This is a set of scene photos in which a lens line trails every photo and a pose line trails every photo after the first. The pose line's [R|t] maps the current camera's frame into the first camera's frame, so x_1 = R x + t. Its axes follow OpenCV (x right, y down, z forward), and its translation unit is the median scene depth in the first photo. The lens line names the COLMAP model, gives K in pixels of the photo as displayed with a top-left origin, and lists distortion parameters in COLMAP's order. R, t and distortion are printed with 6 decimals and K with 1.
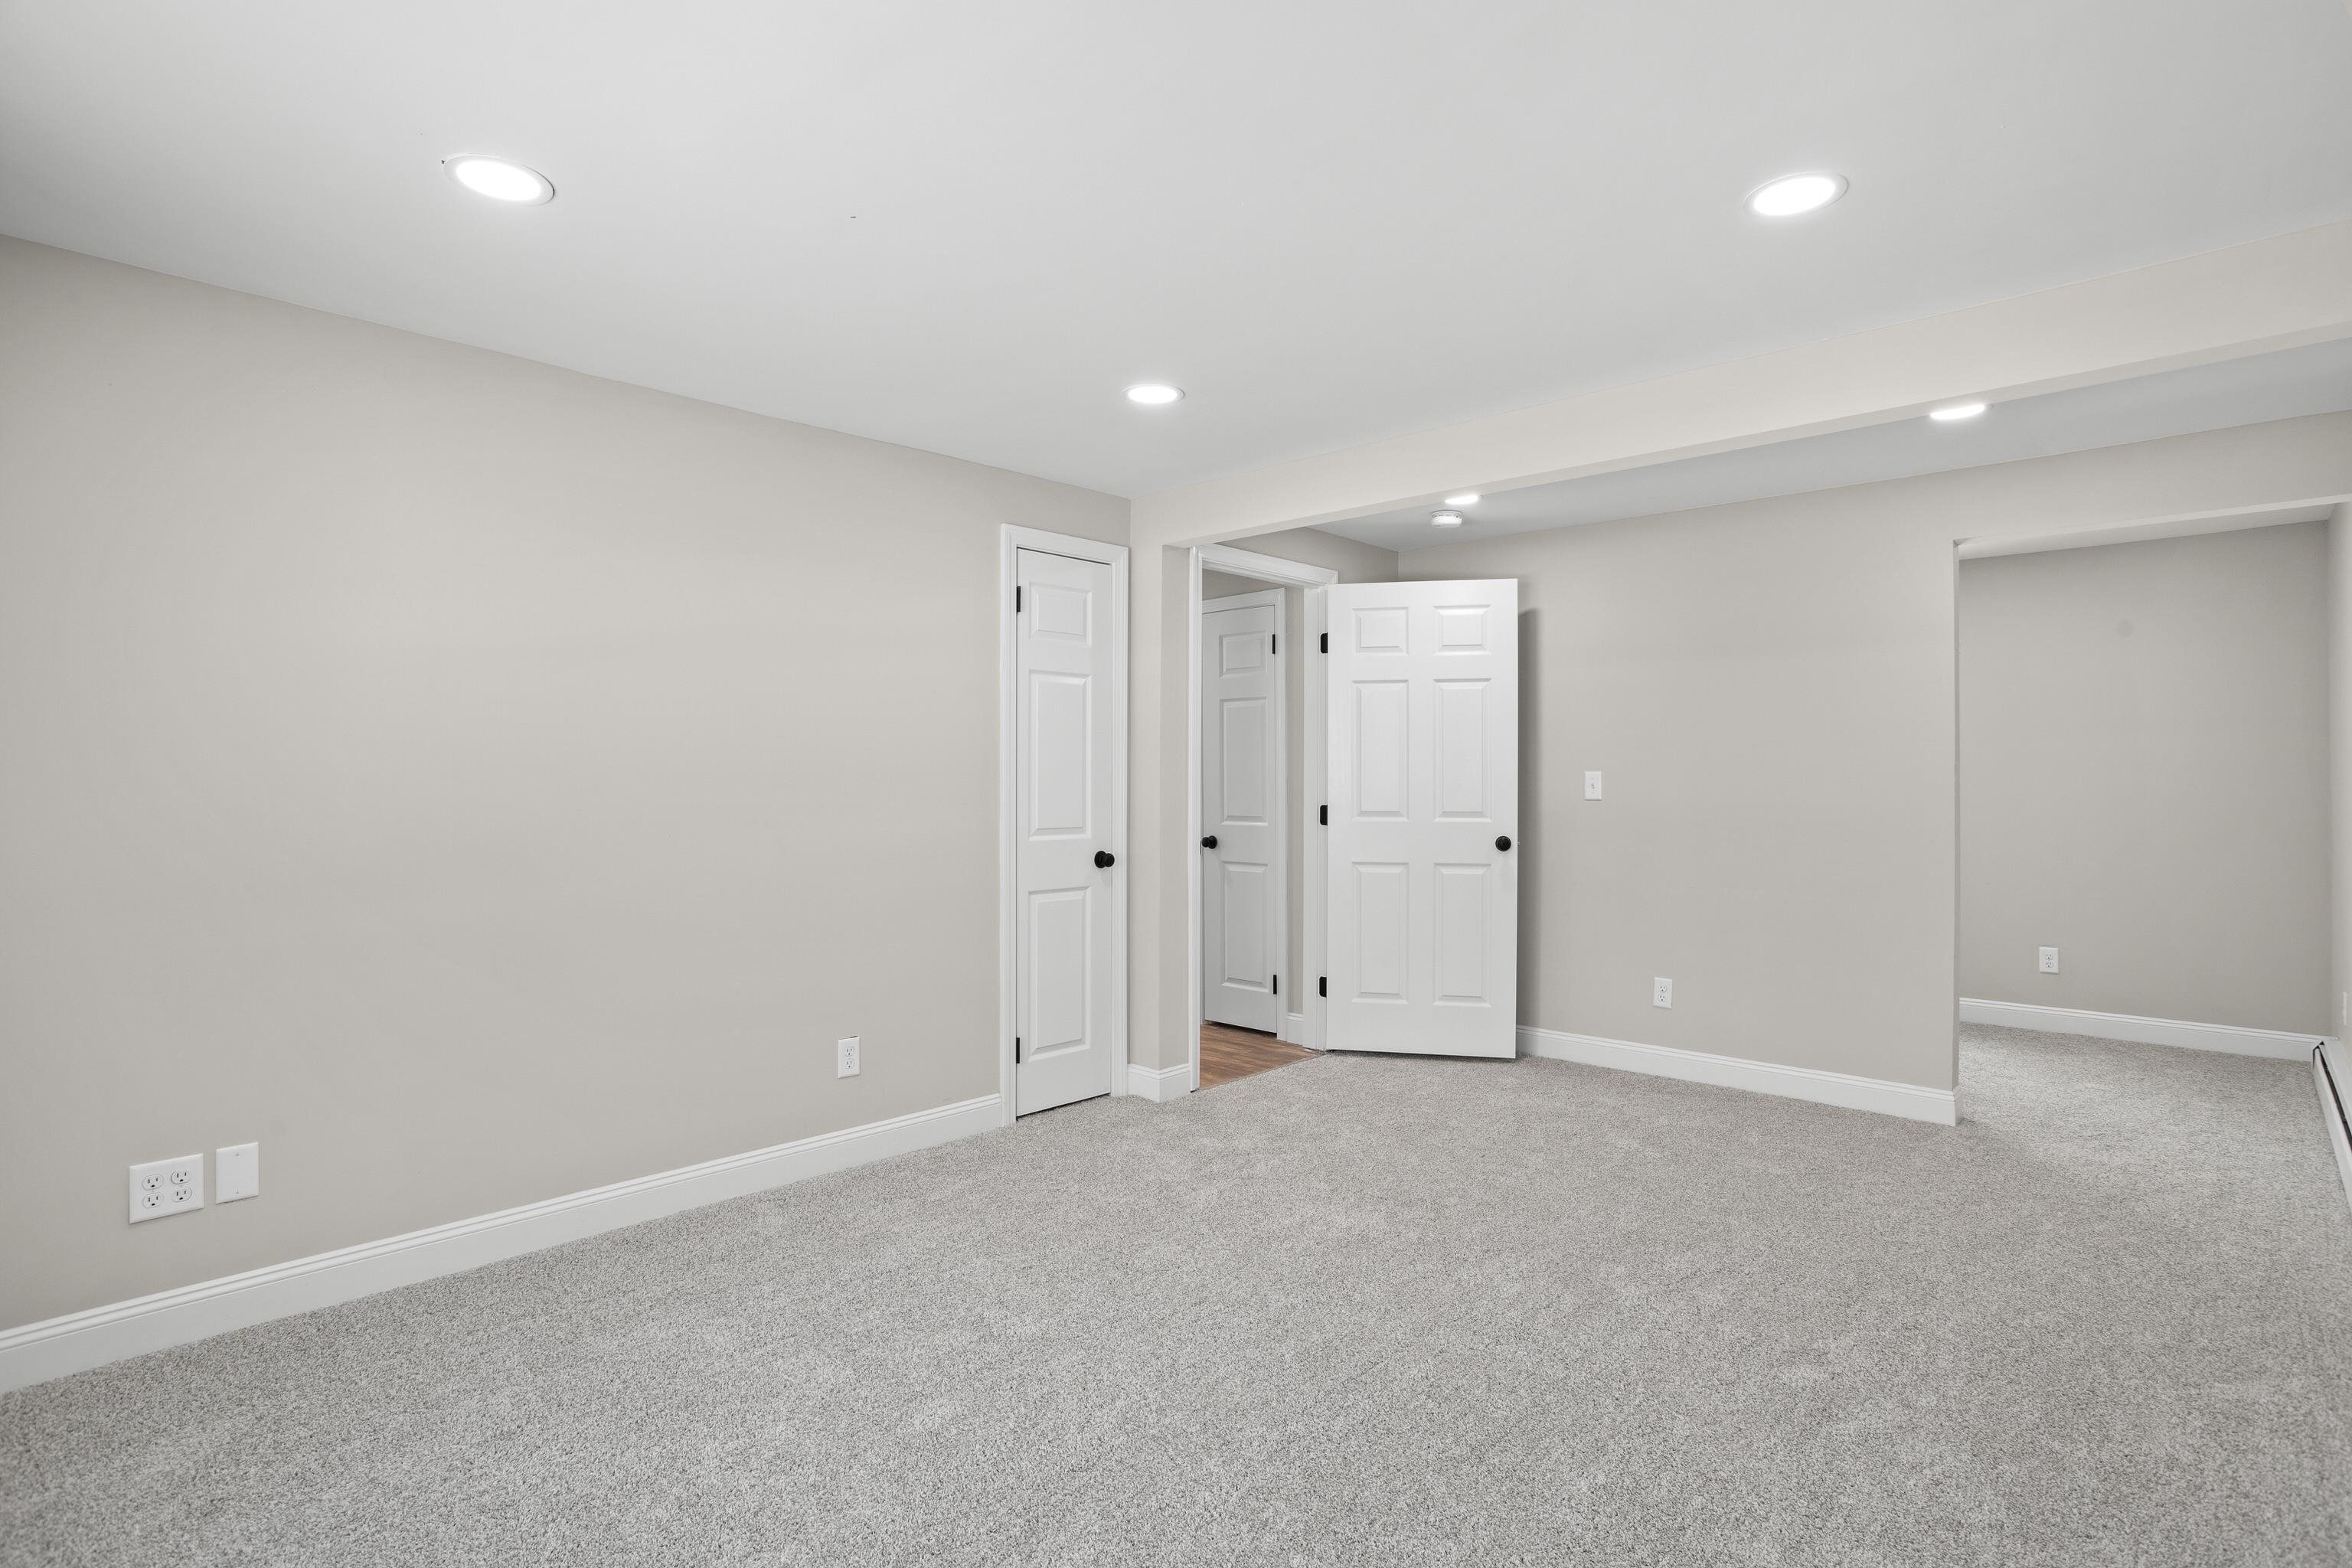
lens RADIAL K [[1161.9, 0, 1177.9], [0, 1161.9, 780.3], [0, 0, 1]] dist [-0.063032, 0.026471]
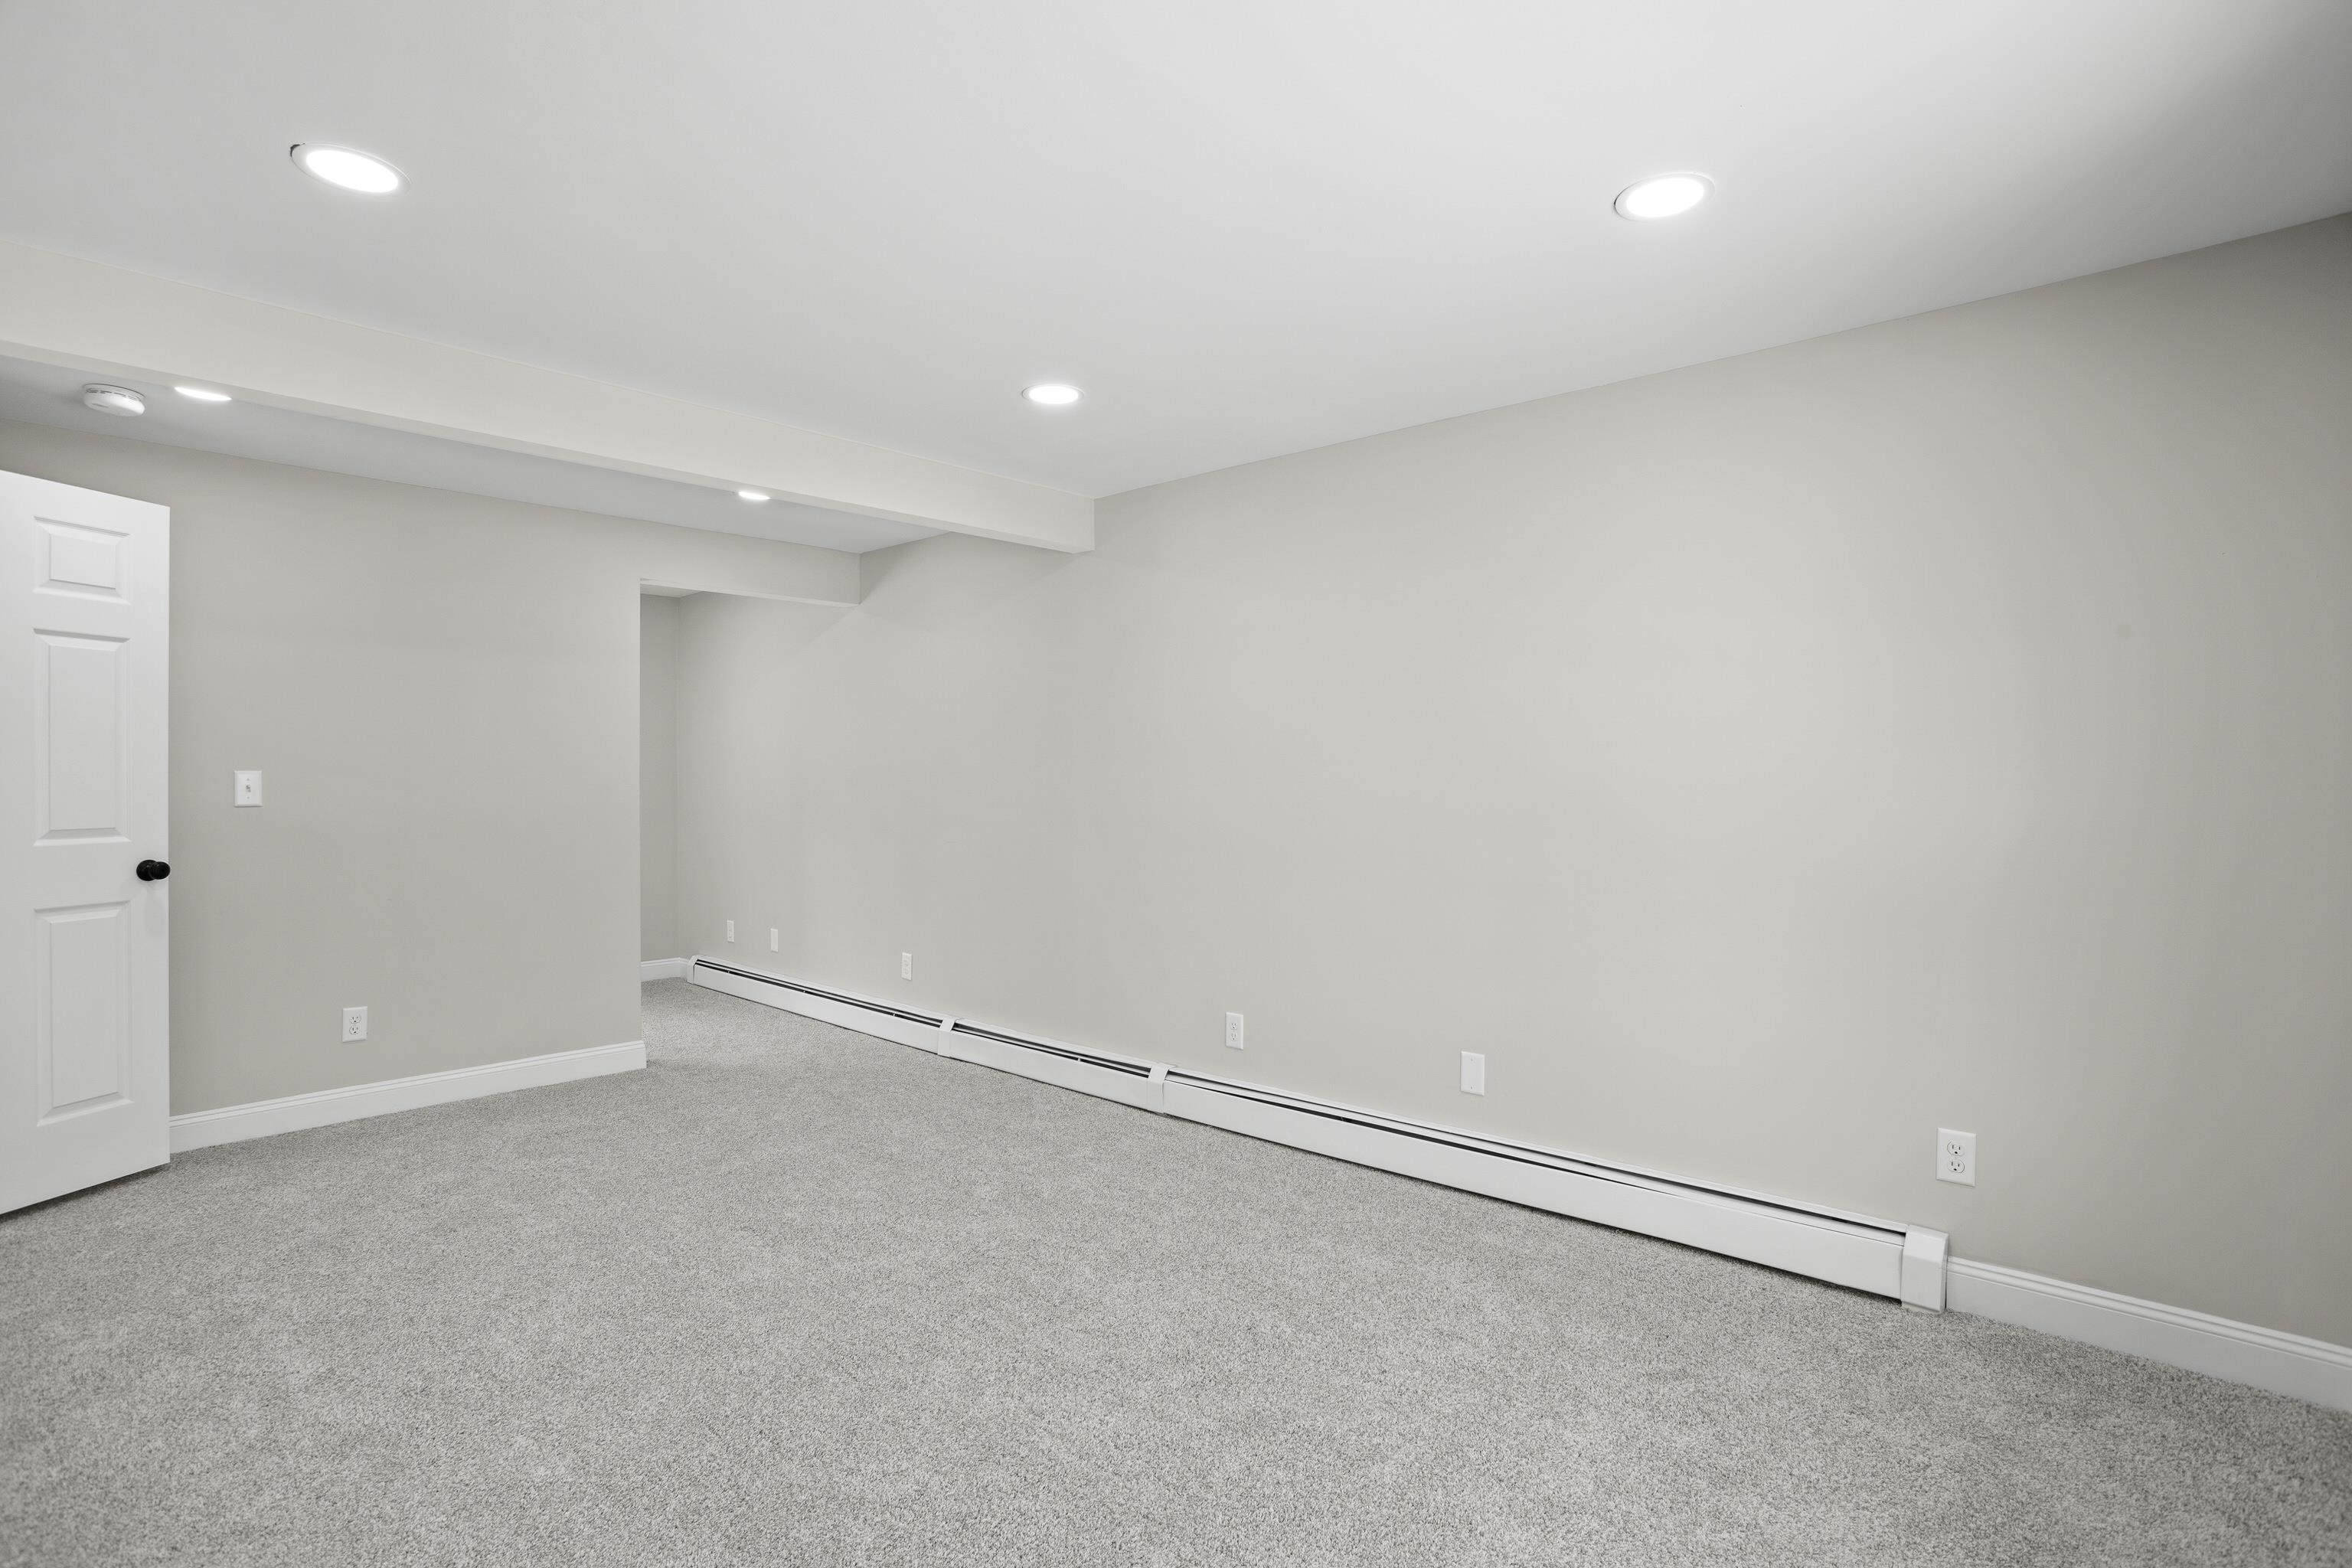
lens RADIAL K [[1135.3, 0, 1177.2], [0, 1135.3, 774.3], [0, 0, 1]] dist [-0.077223, 0.039892]
pose [[-0.027335, 0.006850, 0.999603, -0.435634], [0.008000, 0.999946, -0.006634, 0.004894], [-0.999594, 0.007815, -0.027388, 0.393180]]
